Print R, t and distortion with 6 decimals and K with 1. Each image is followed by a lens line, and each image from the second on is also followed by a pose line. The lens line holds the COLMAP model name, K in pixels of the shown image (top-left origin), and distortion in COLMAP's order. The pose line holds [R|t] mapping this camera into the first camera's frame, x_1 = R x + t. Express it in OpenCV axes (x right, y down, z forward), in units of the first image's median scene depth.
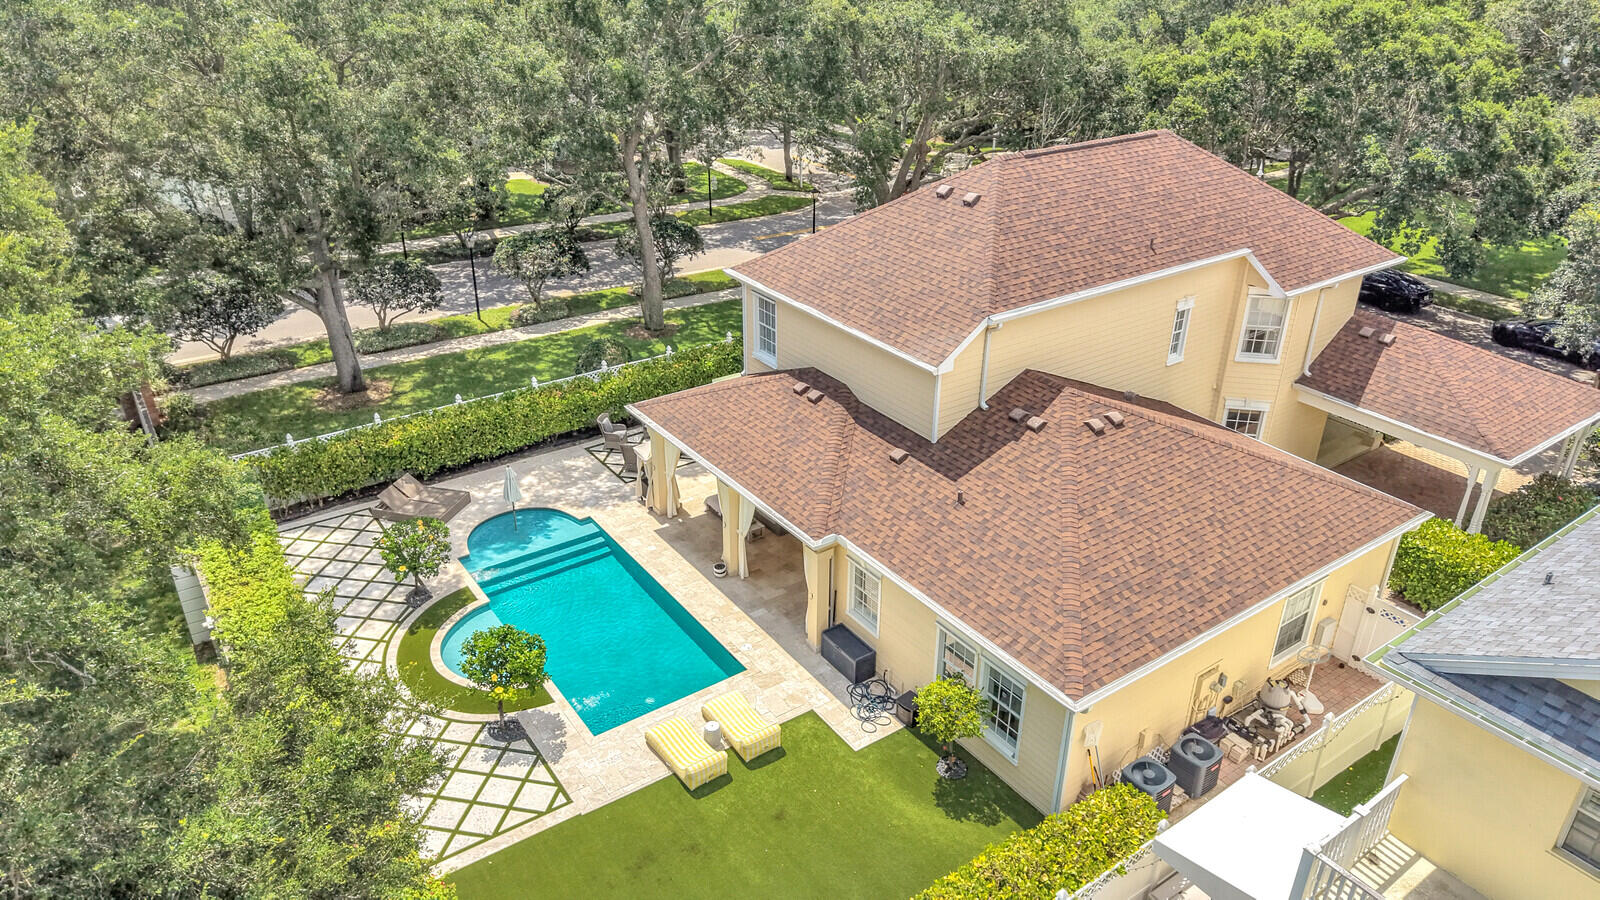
lens RADIAL K [[1059.5, 0, 796.4], [0, 1059.5, 446.3], [0, 0, 1]] dist [0.054088, -0.076168]
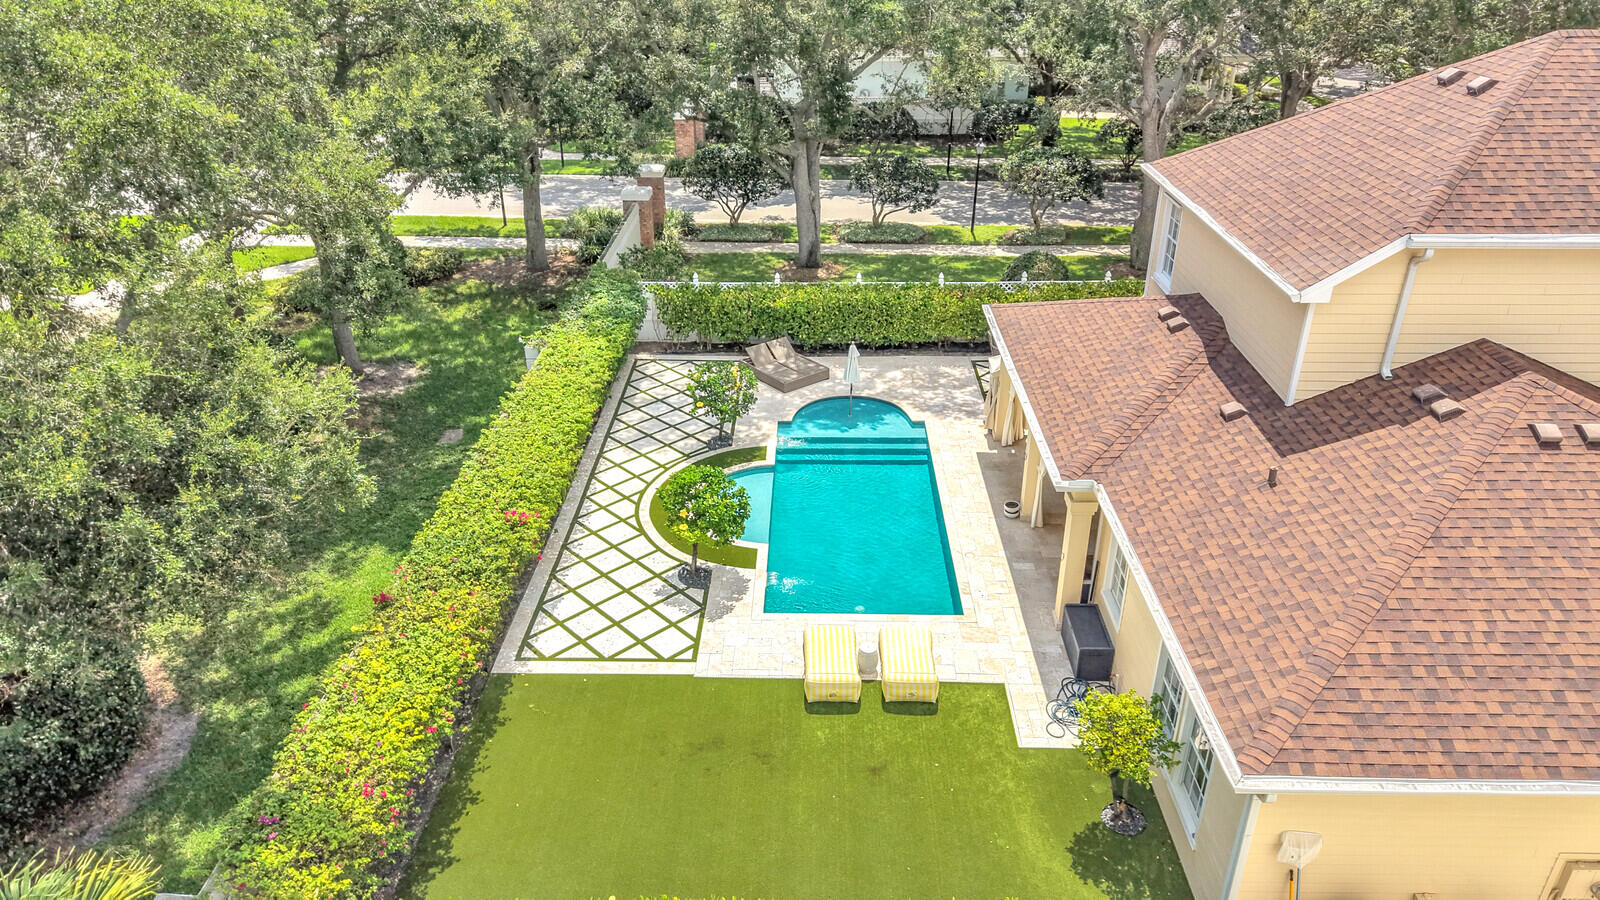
lens RADIAL K [[1059.5, 0, 796.4], [0, 1059.5, 446.3], [0, 0, 1]] dist [0.054088, -0.076168]
pose [[0.805971, 0.260765, -0.531425, 0.247775], [-0.254502, 0.963183, 0.086640, 0.044133], [0.534452, 0.065419, 0.842663, 0.217255]]
